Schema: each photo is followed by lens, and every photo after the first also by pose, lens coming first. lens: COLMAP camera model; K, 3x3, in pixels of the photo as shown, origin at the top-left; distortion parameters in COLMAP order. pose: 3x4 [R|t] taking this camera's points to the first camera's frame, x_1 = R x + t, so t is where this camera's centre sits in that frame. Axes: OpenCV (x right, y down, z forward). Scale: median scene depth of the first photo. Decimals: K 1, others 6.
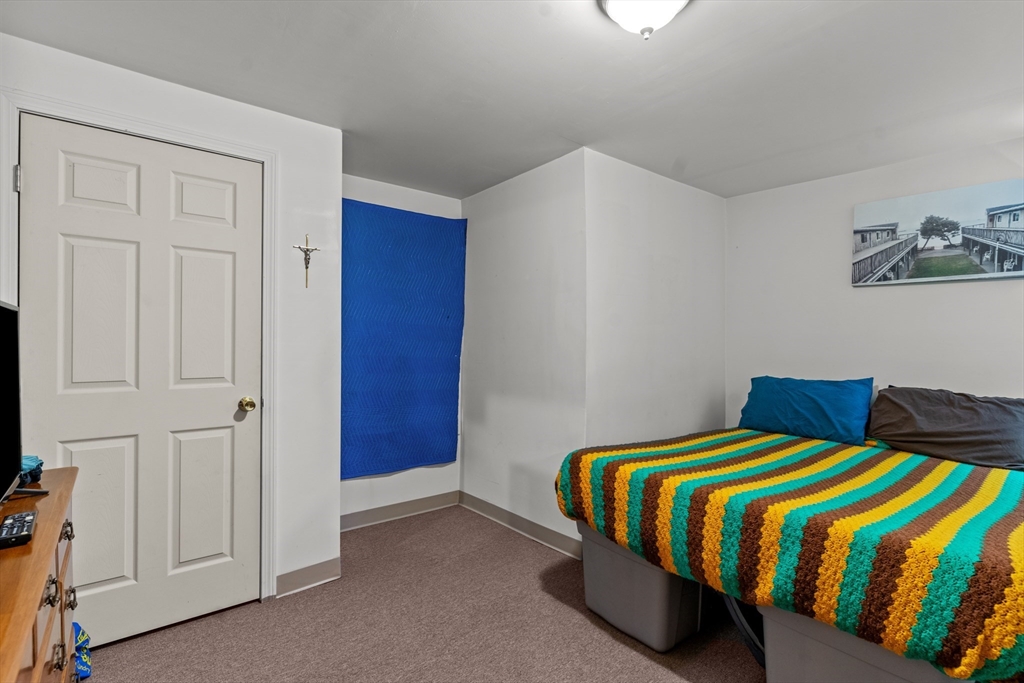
lens RADIAL K [[494.5, 0, 505.6], [0, 494.5, 343.3], [0, 0, 1]] dist [0.003830, 0.000234]
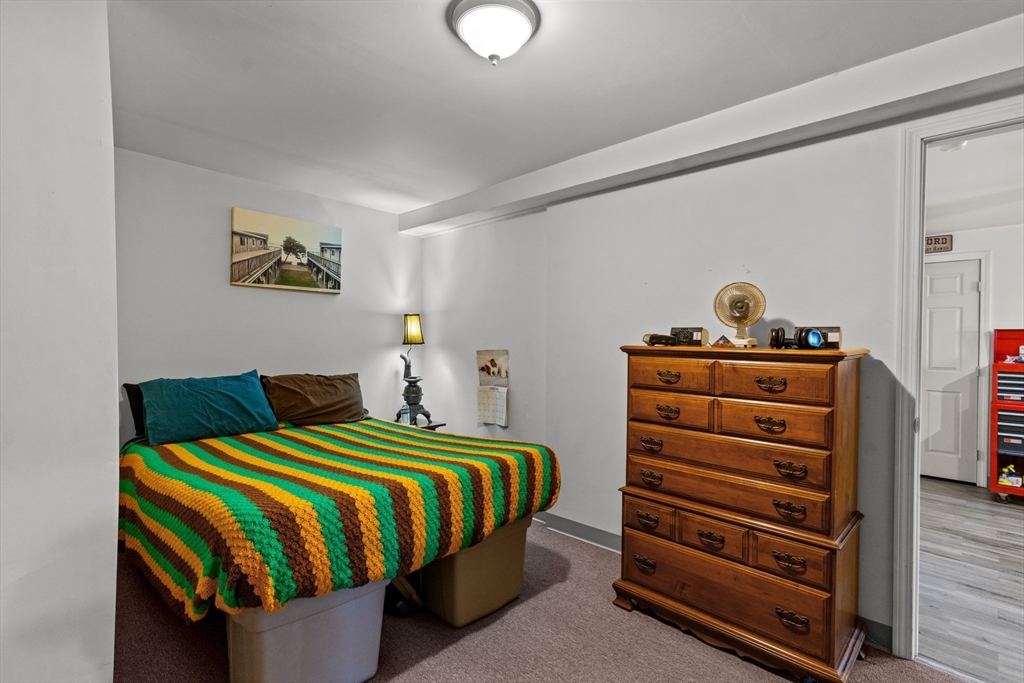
lens RADIAL K [[494.5, 0, 504.1], [0, 494.5, 339.6], [0, 0, 1]] dist [0.003830, 0.000234]
pose [[-0.134044, -0.018952, 0.990794, -0.452820], [-0.007582, 0.999807, 0.018099, -0.023349], [-0.990946, -0.005086, -0.134162, 0.618765]]
